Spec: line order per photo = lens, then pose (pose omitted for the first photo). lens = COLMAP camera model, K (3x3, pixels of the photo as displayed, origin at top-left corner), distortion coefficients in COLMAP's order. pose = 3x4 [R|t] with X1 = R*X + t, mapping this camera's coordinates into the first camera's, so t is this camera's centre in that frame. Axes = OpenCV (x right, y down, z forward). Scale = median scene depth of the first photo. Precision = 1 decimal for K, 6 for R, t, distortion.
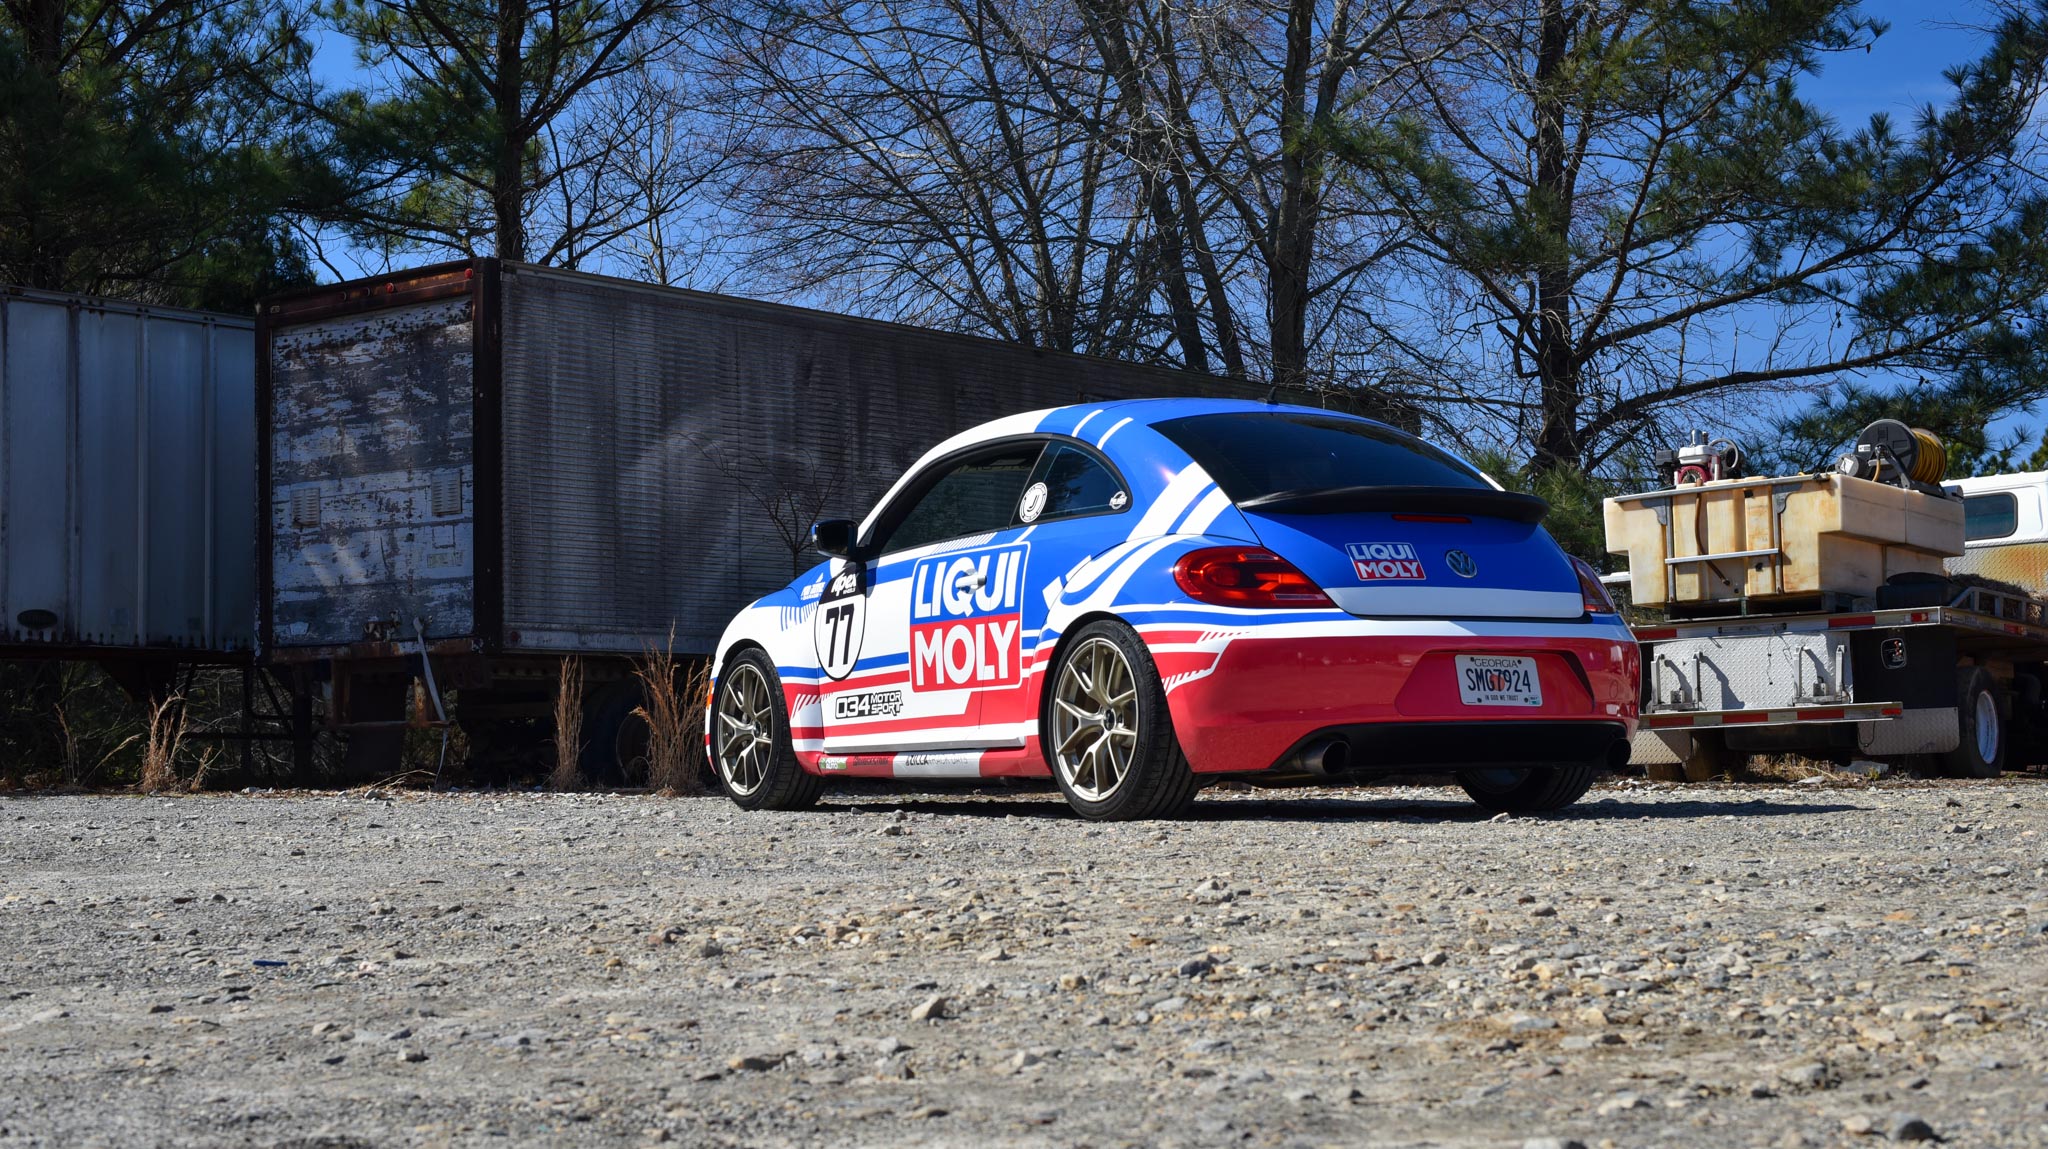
lens RADIAL K [[3212.8, 0, 1024.0], [0, 3212.8, 574.5], [0, 0, 1]] dist [-0.220266, 0.134628]
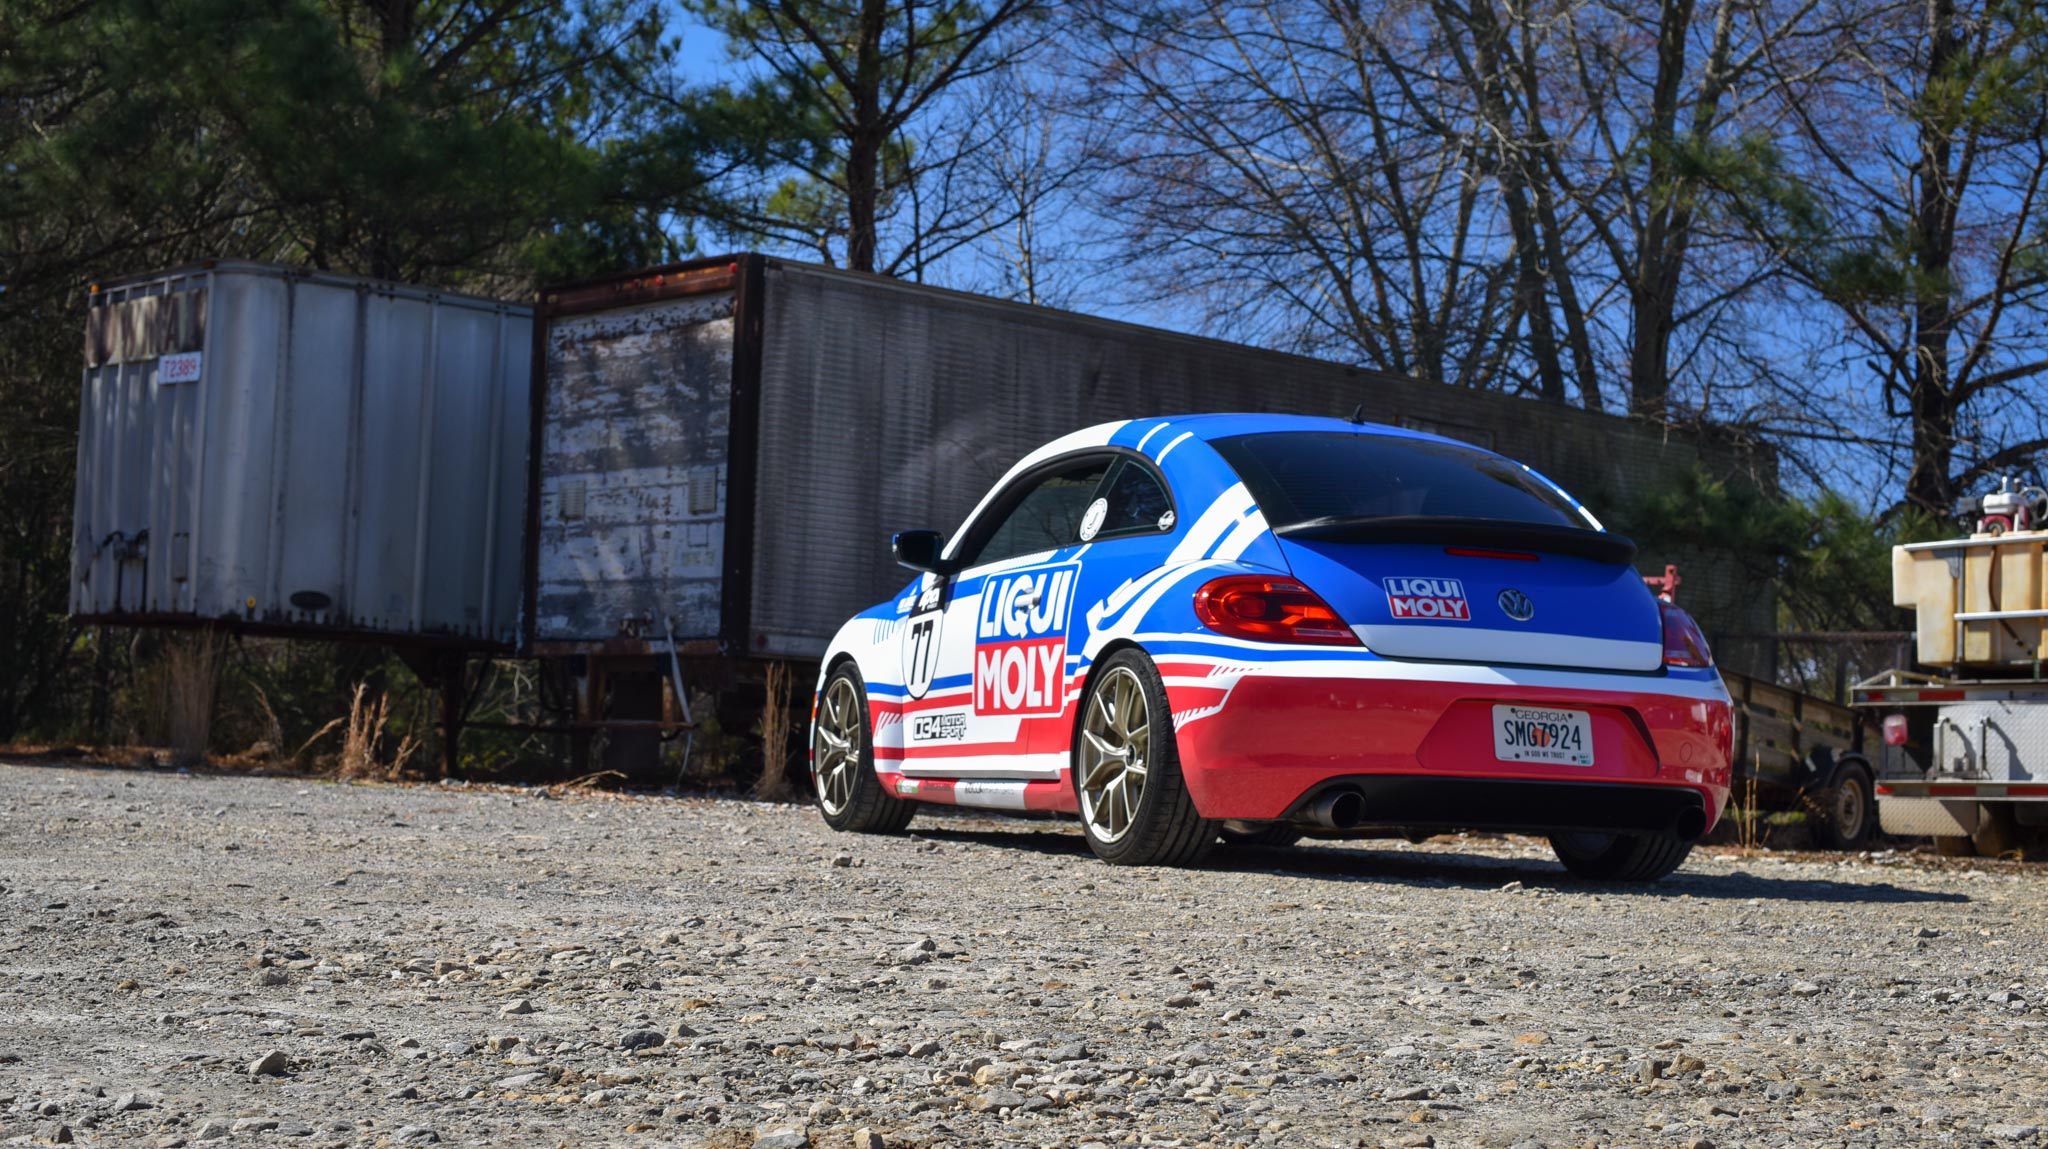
lens RADIAL K [[3212.8, 0, 1024.0], [0, 3212.8, 574.5], [0, 0, 1]] dist [-0.220266, 0.134628]
pose [[0.982917, 0.044116, -0.178681, 0.098698], [-0.045264, 0.998972, -0.002351, -0.002168], [0.178394, 0.010399, 0.983904, 0.050096]]
